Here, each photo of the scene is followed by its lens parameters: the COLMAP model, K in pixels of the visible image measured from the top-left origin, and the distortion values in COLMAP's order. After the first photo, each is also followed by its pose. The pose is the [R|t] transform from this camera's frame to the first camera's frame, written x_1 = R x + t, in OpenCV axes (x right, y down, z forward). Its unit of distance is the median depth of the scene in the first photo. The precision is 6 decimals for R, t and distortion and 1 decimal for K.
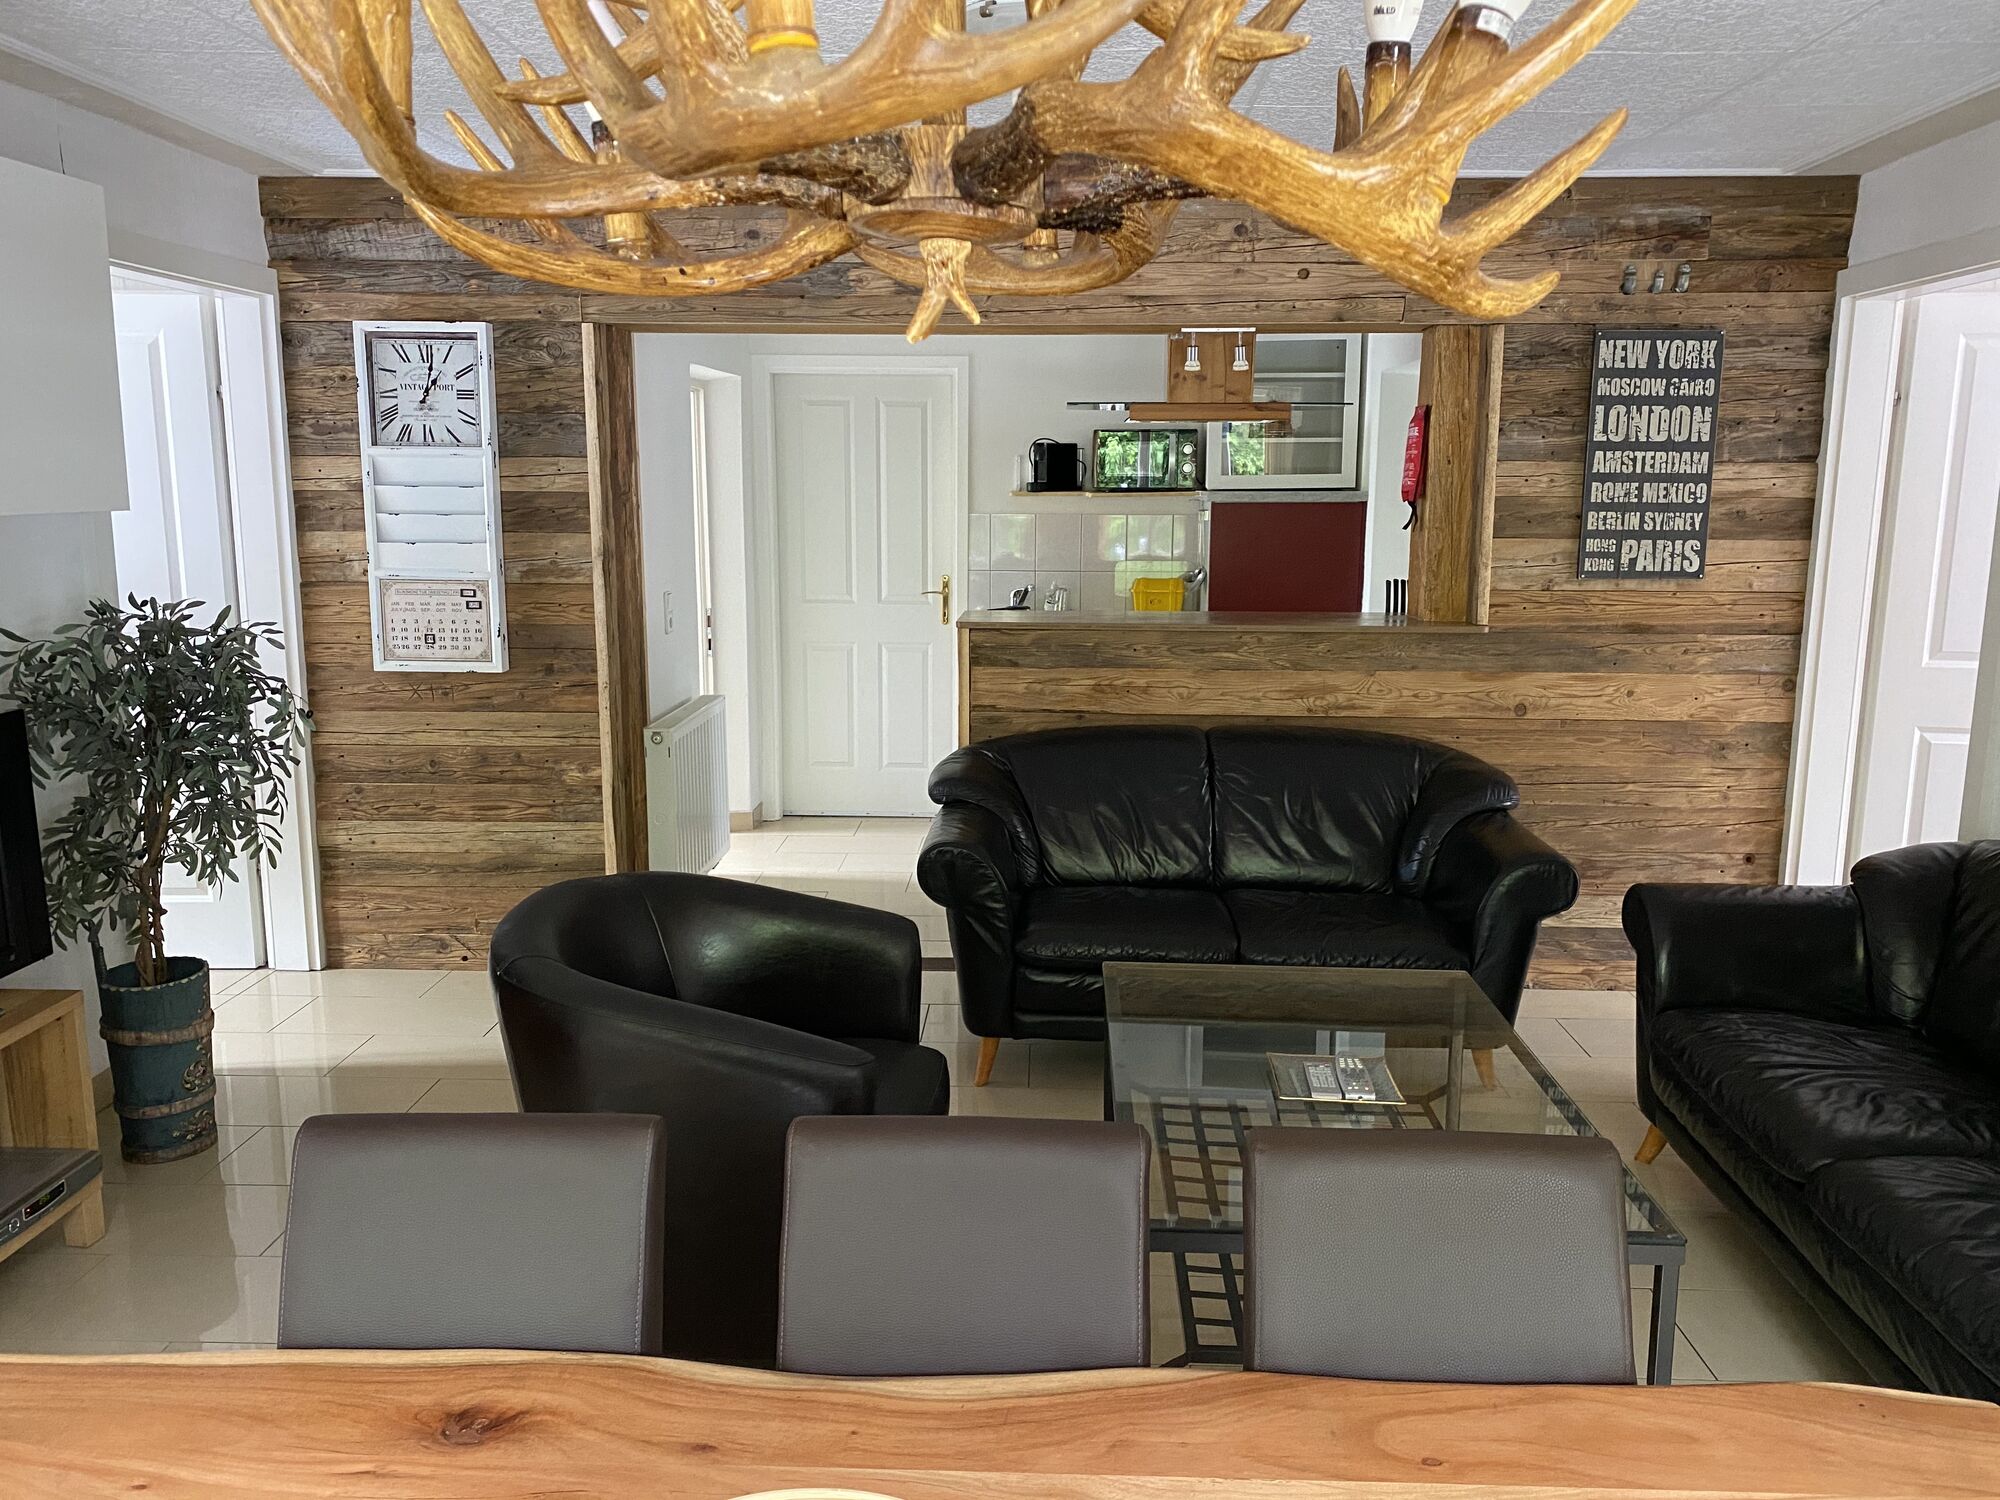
lens RADIAL K [[1541.7, 0, 997.2], [0, 1541.7, 753.6], [0, 0, 1]] dist [0.099496, -0.168244]
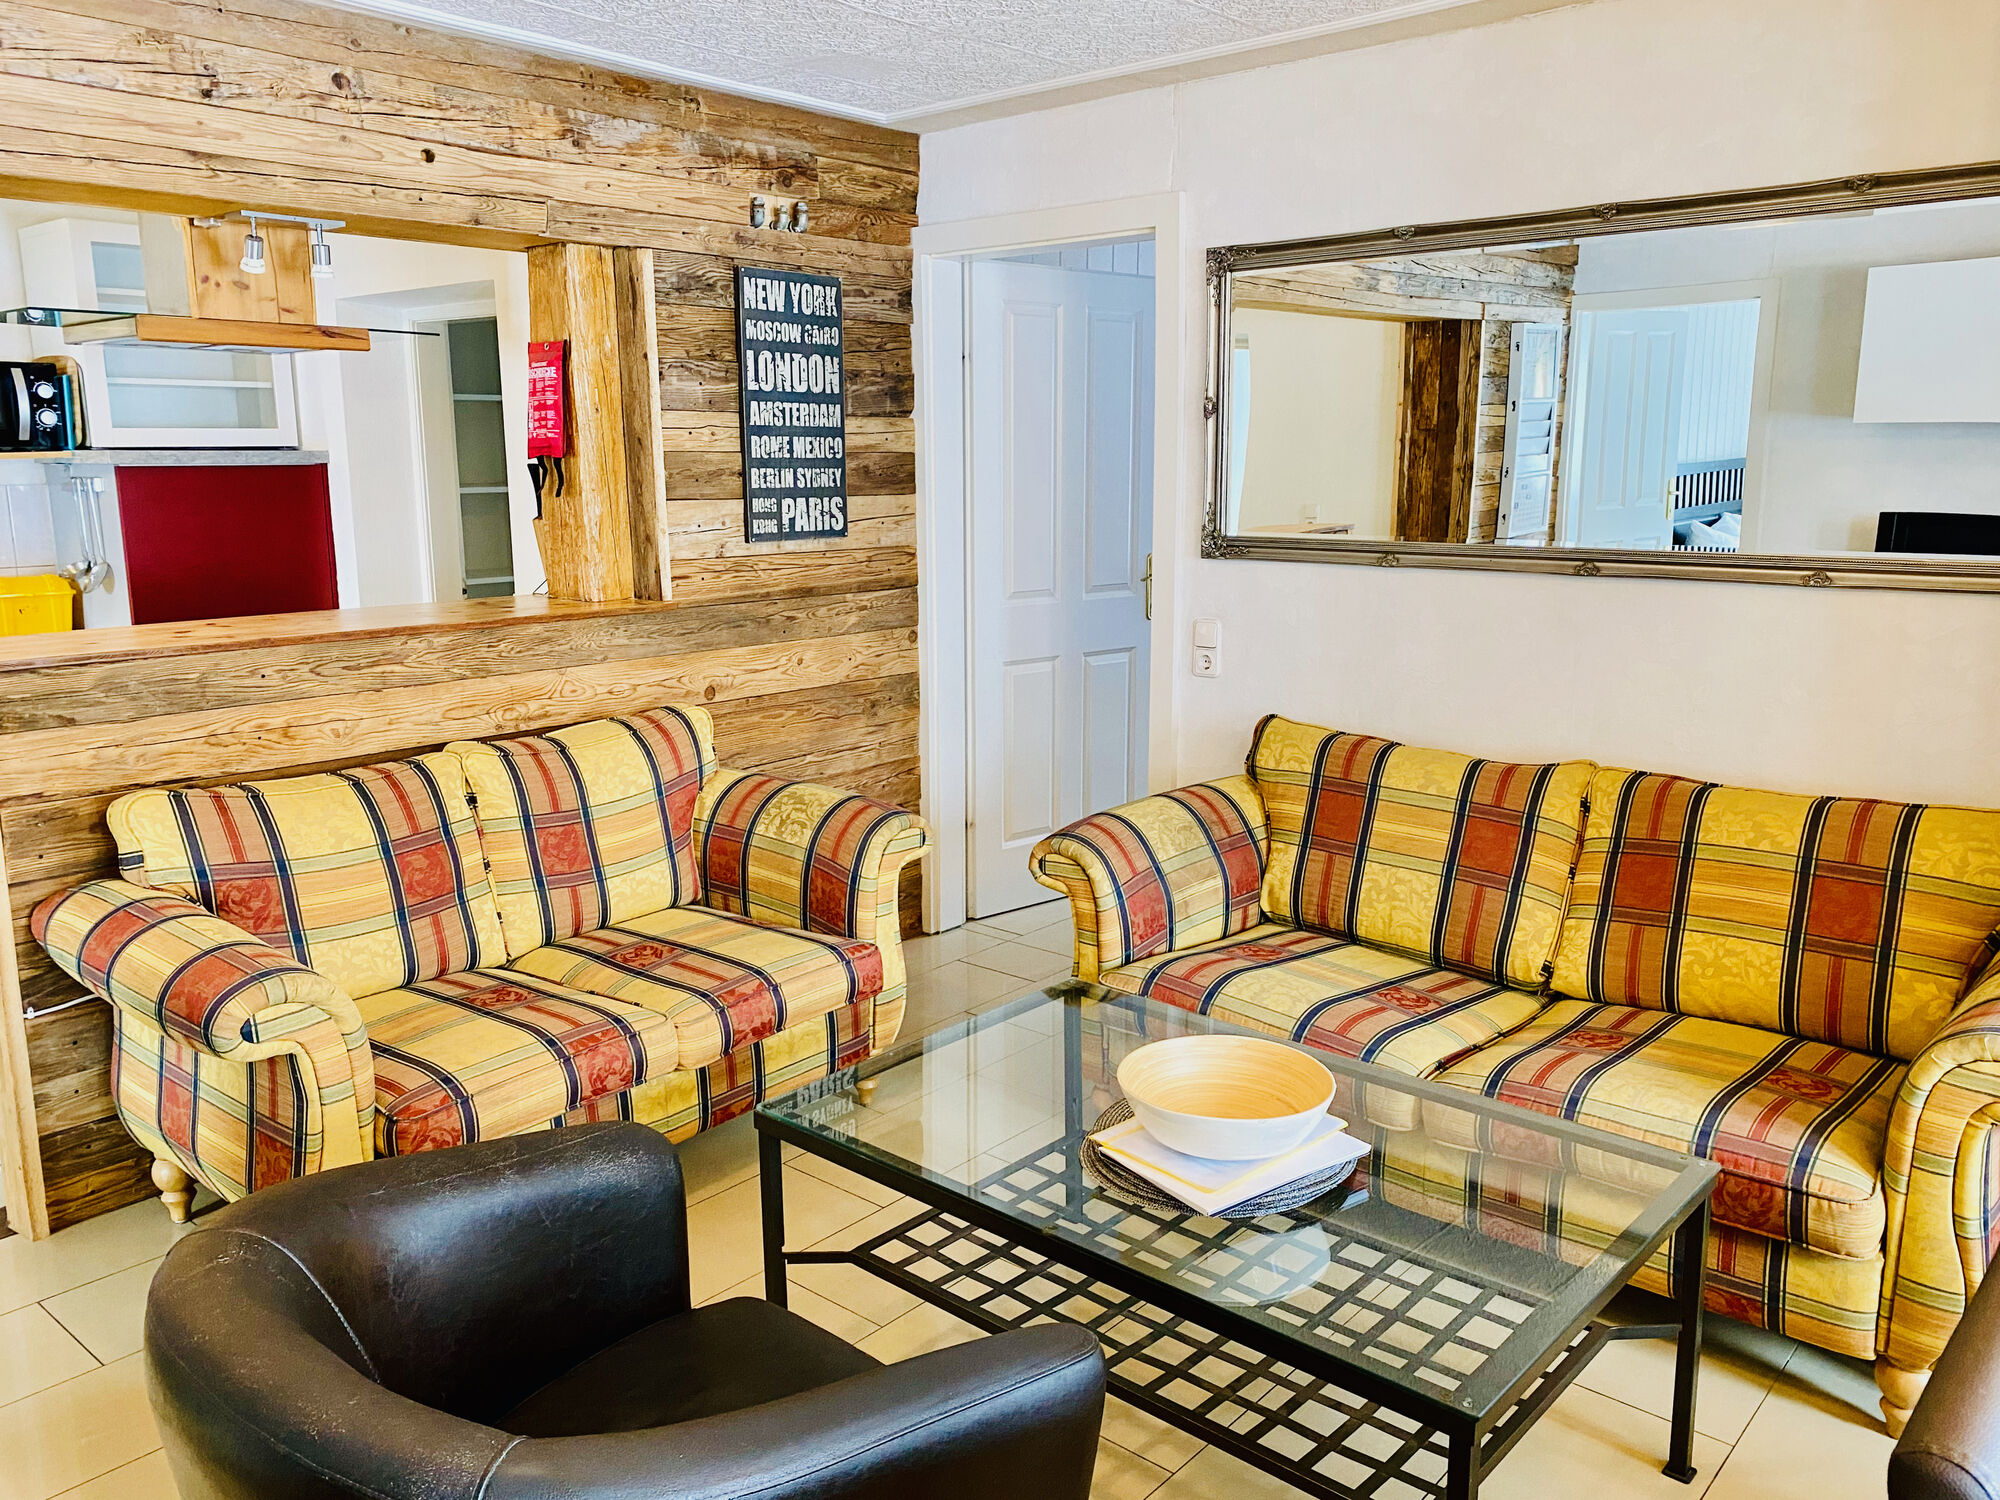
lens RADIAL K [[1541.7, 0, 997.2], [0, 1541.7, 753.6], [0, 0, 1]] dist [0.099496, -0.168244]
pose [[0.632163, -0.157550, 0.758649, -0.243650], [0.143920, 0.985947, 0.084829, -0.046901], [-0.761352, 0.055559, 0.645954, 0.315374]]
